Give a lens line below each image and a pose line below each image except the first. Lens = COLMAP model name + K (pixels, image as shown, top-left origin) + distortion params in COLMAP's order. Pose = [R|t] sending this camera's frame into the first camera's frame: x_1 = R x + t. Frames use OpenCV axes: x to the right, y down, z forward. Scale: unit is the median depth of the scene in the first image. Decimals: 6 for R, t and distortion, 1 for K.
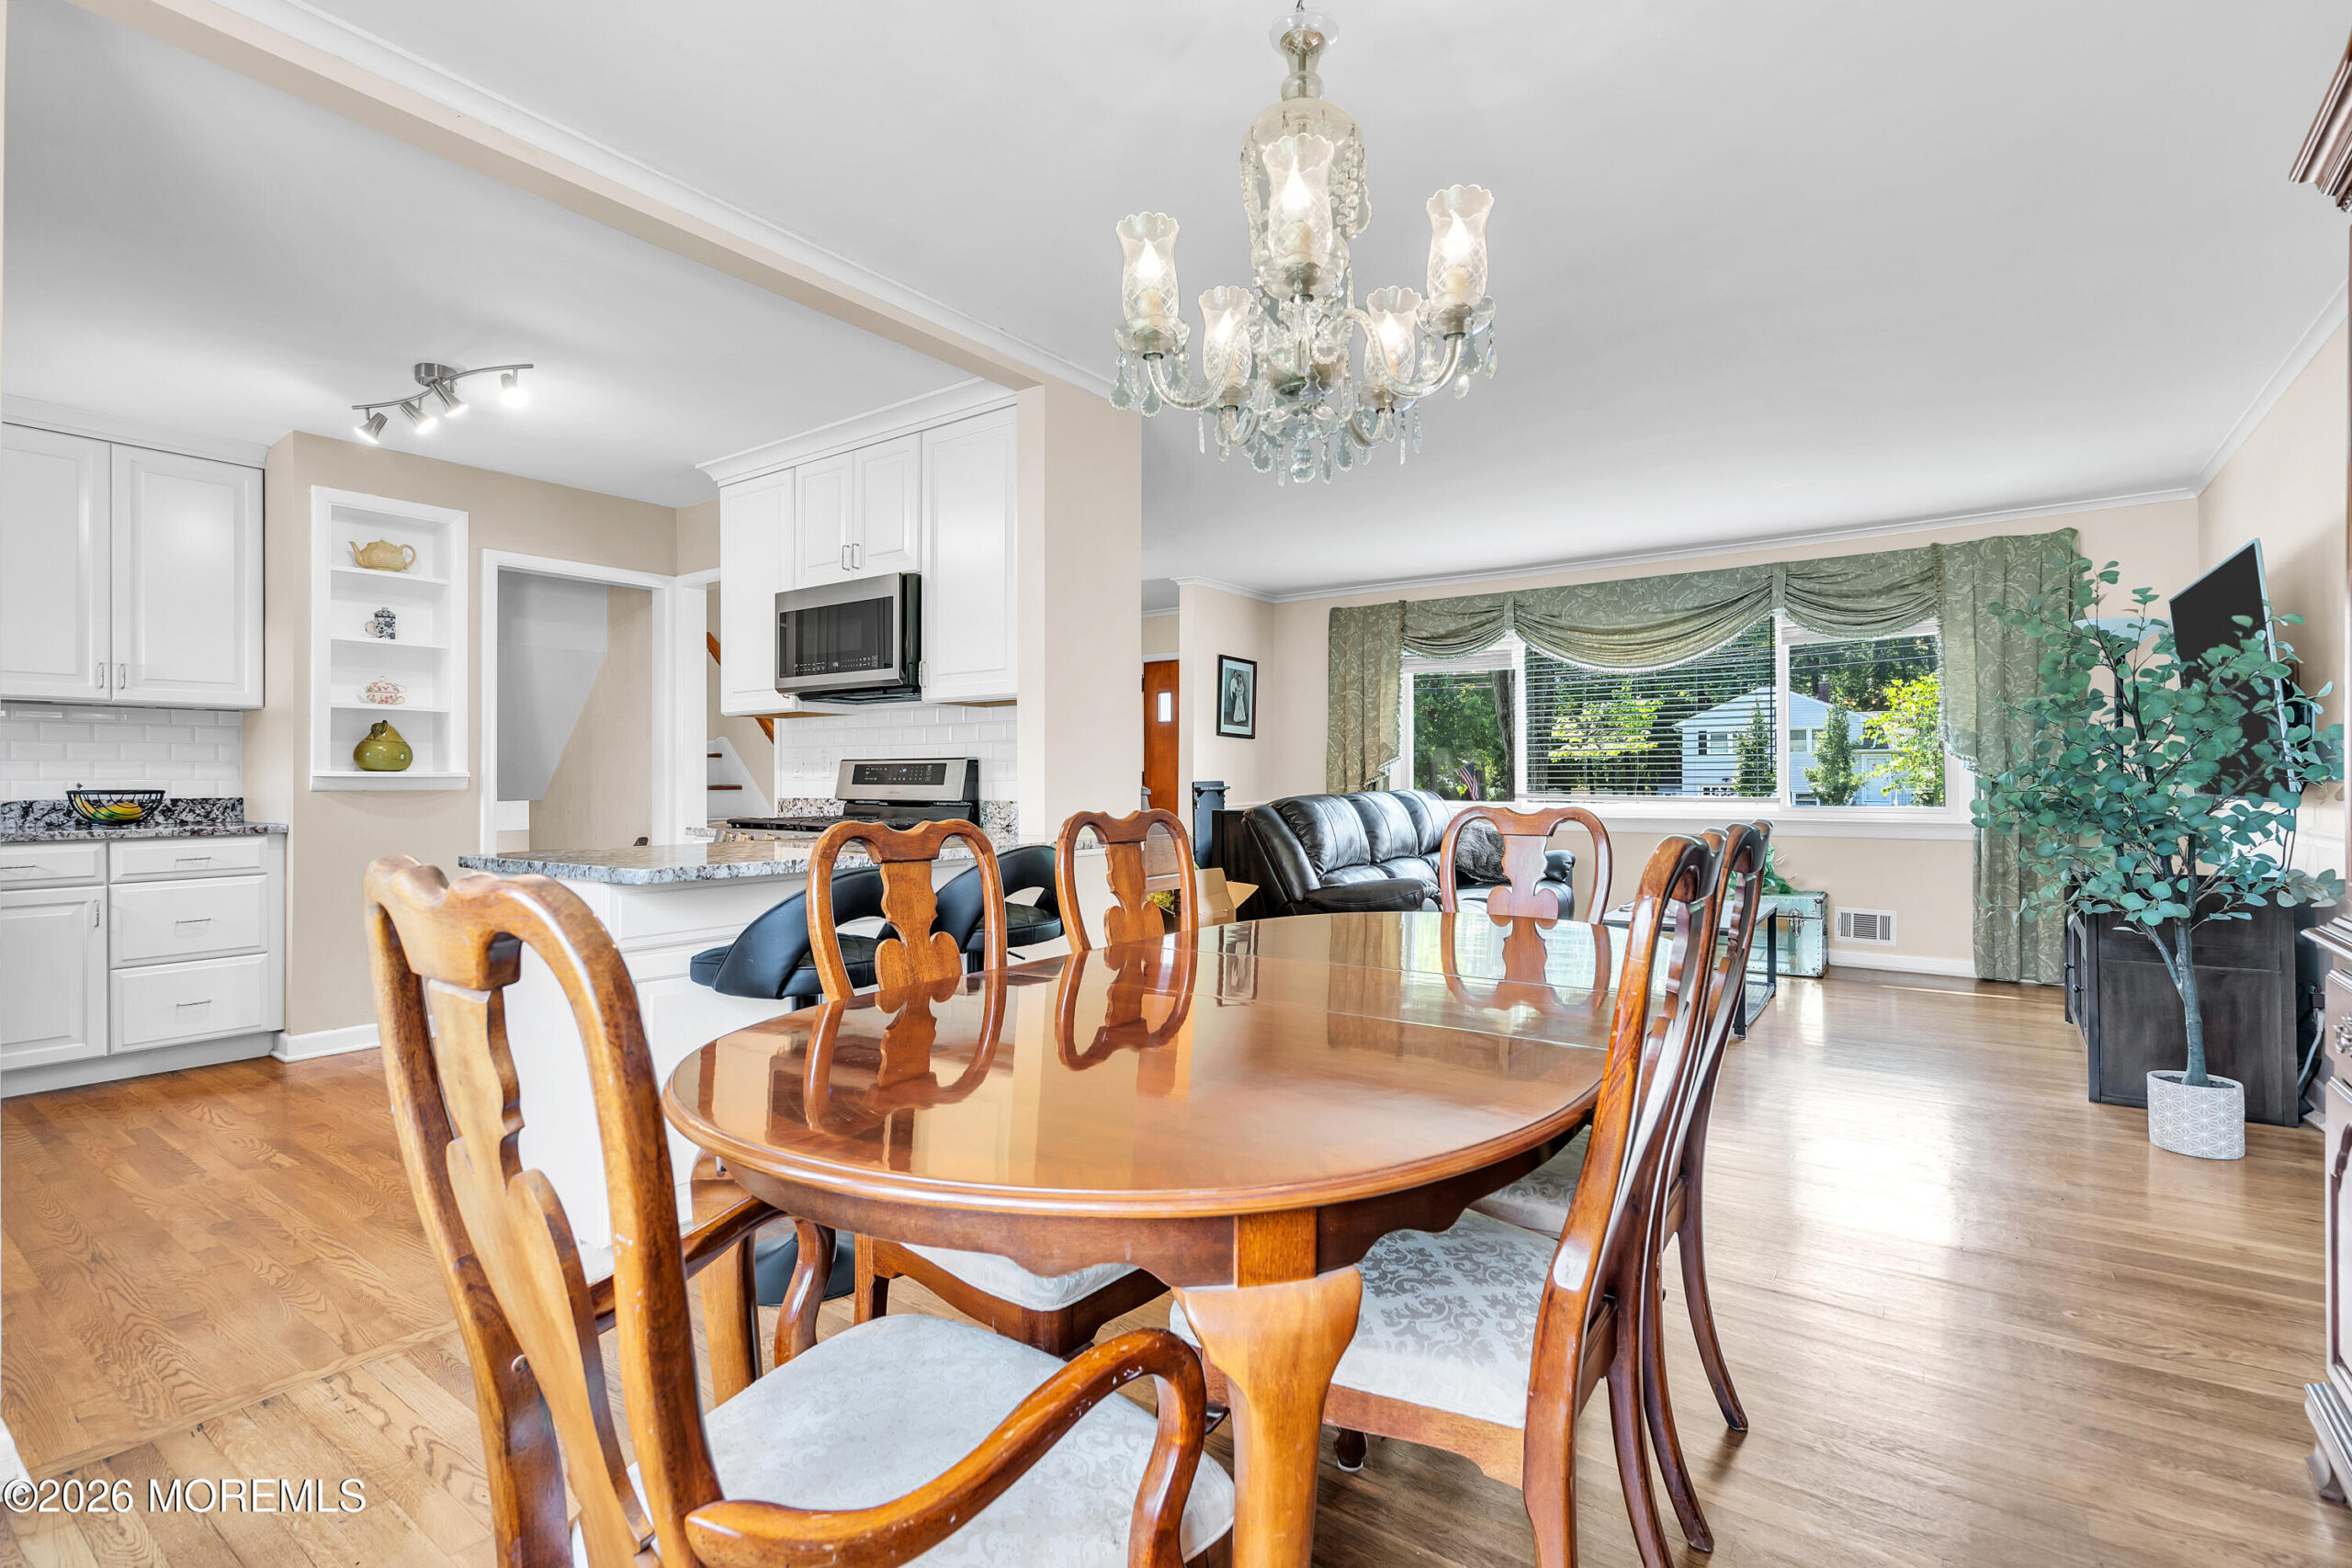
lens RADIAL K [[1083.8, 0, 1173.3], [0, 1083.8, 771.6], [0, 0, 1]] dist [0.000168, 0.000608]
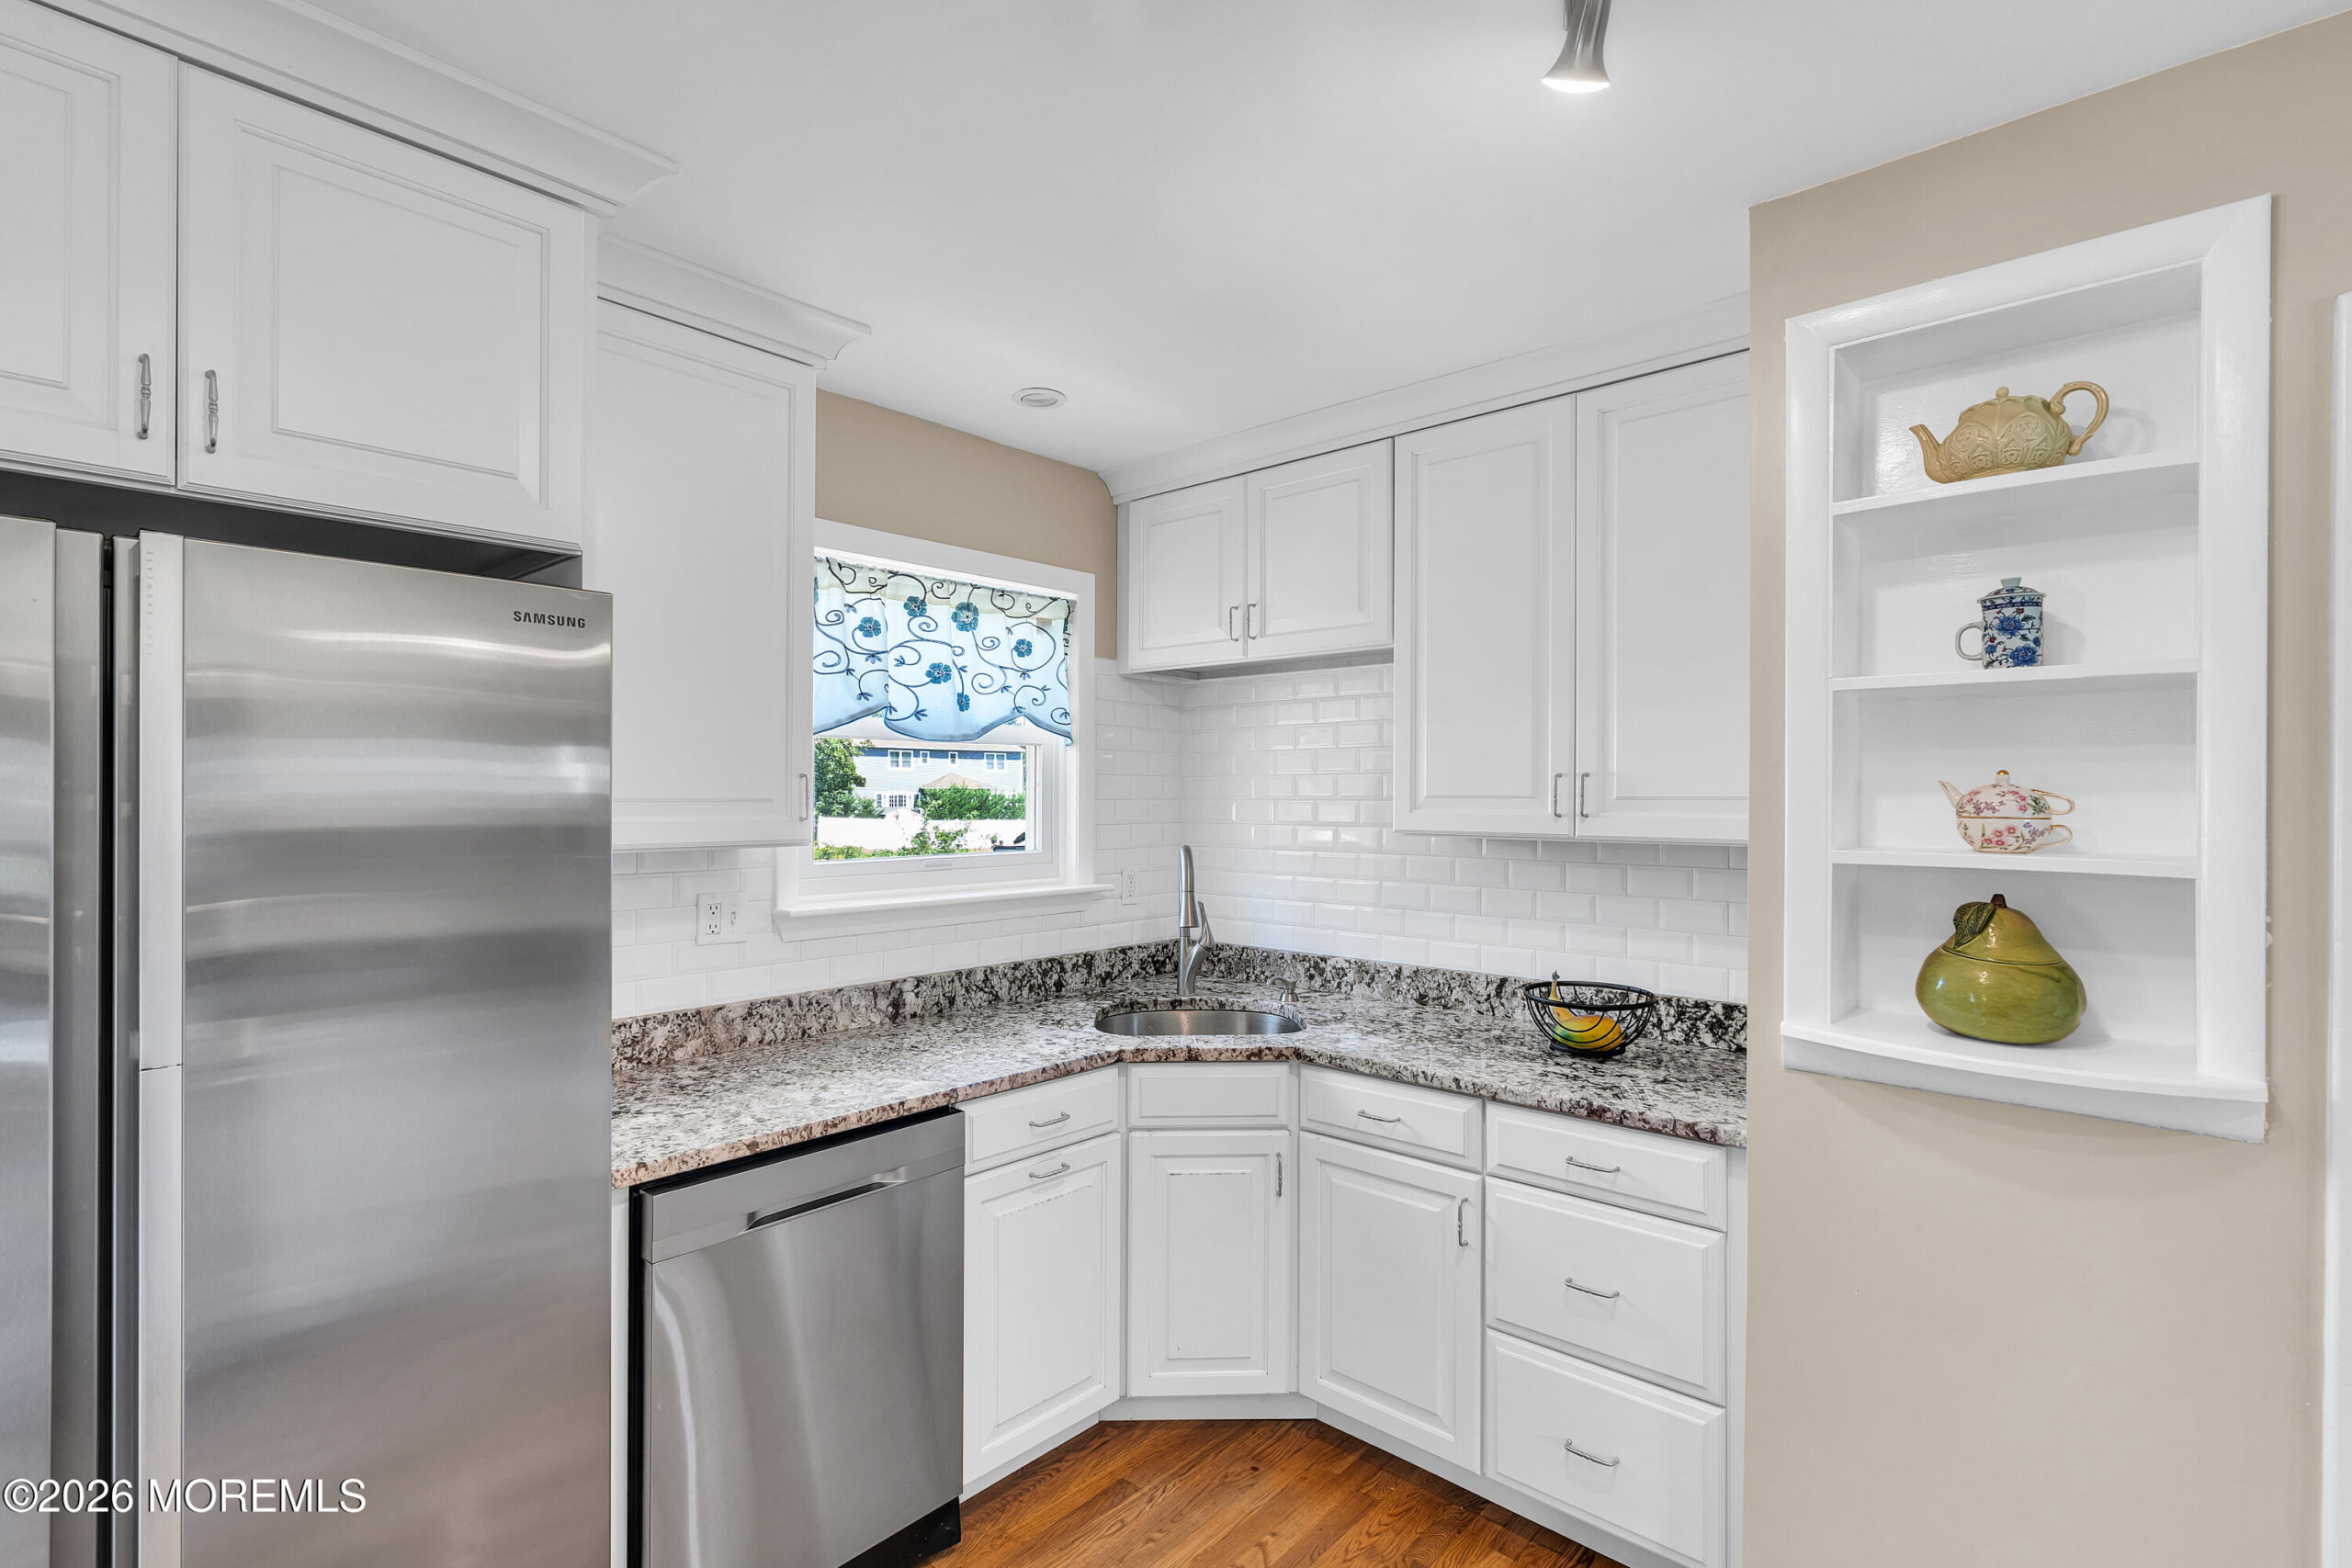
lens RADIAL K [[1096.4, 0, 1183.0], [0, 1096.4, 798.5], [0, 0, 1]] dist [0.001232, 0.000564]
pose [[-0.098996, 0.010390, -0.995034, -0.355659], [0.005797, 0.999935, 0.009864, -0.088451], [0.995071, -0.004792, -0.099050, 0.805088]]
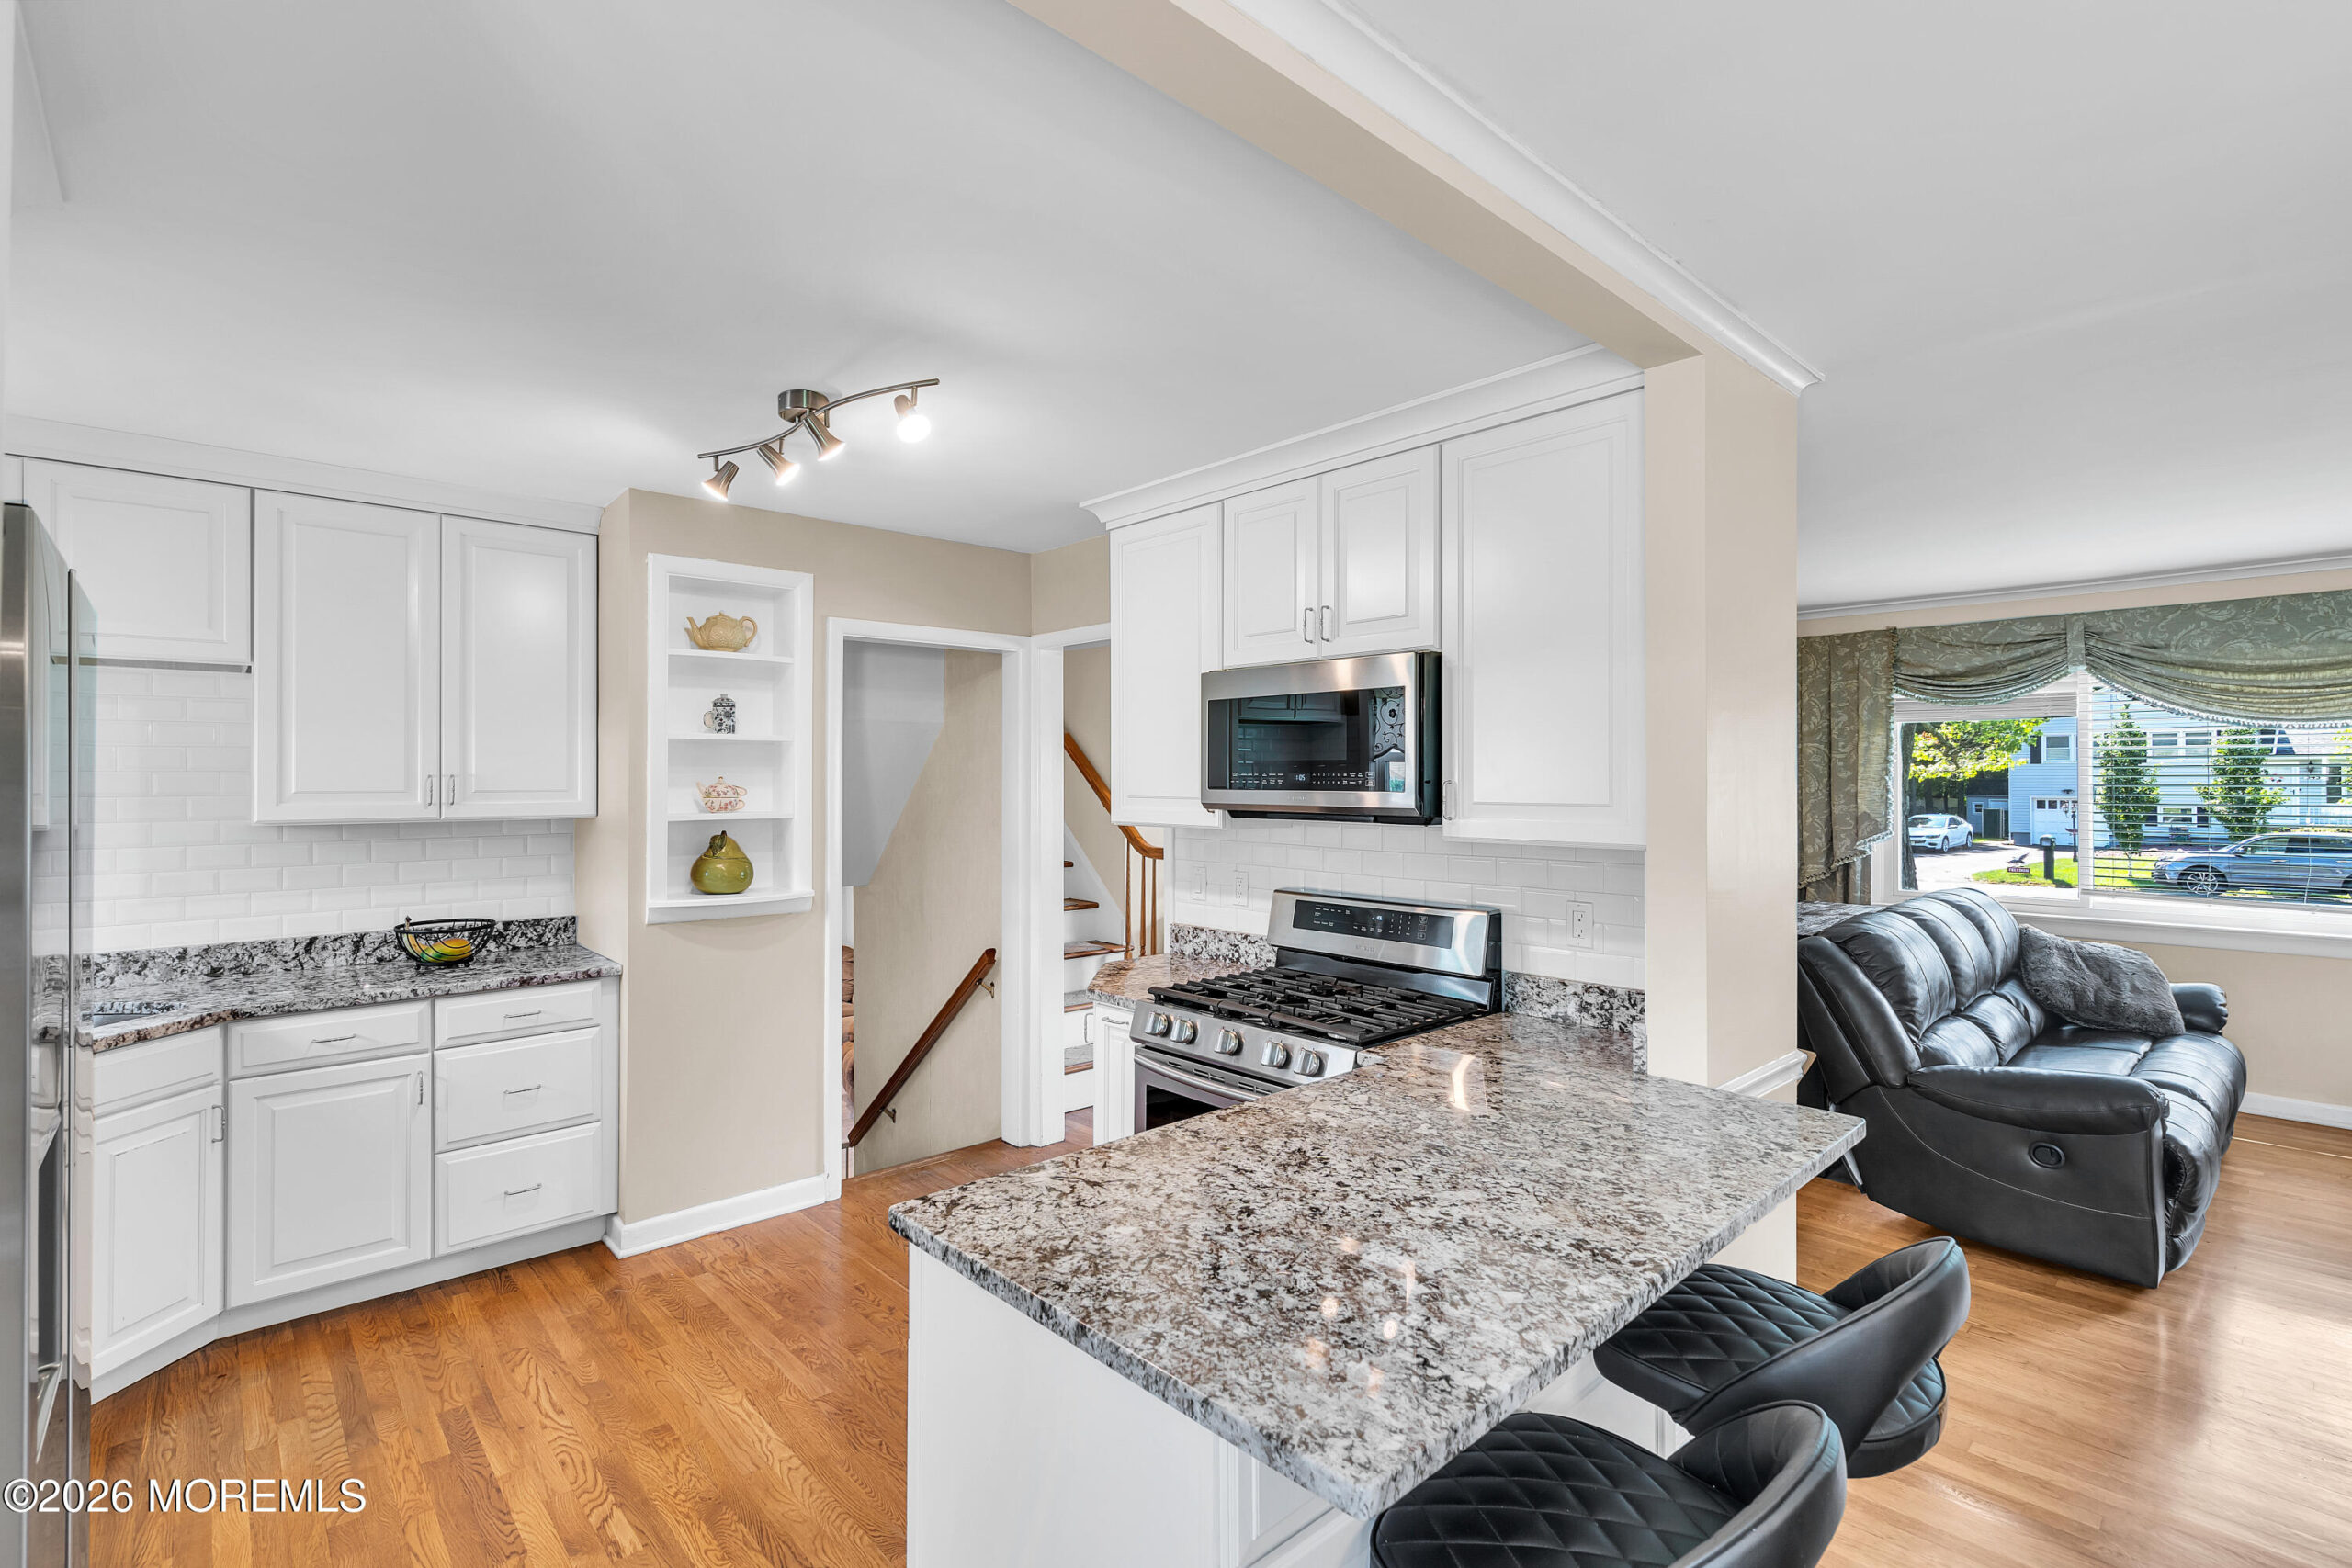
lens RADIAL K [[1073.7, 0, 1176.9], [0, 1073.7, 770.7], [0, 0, 1]] dist [-0.000702, 0.000853]
pose [[0.979997, 0.000435, -0.199013, -0.236643], [-0.000913, 0.999997, -0.002312, -0.096391], [0.199011, 0.002447, 0.979994, 0.278491]]
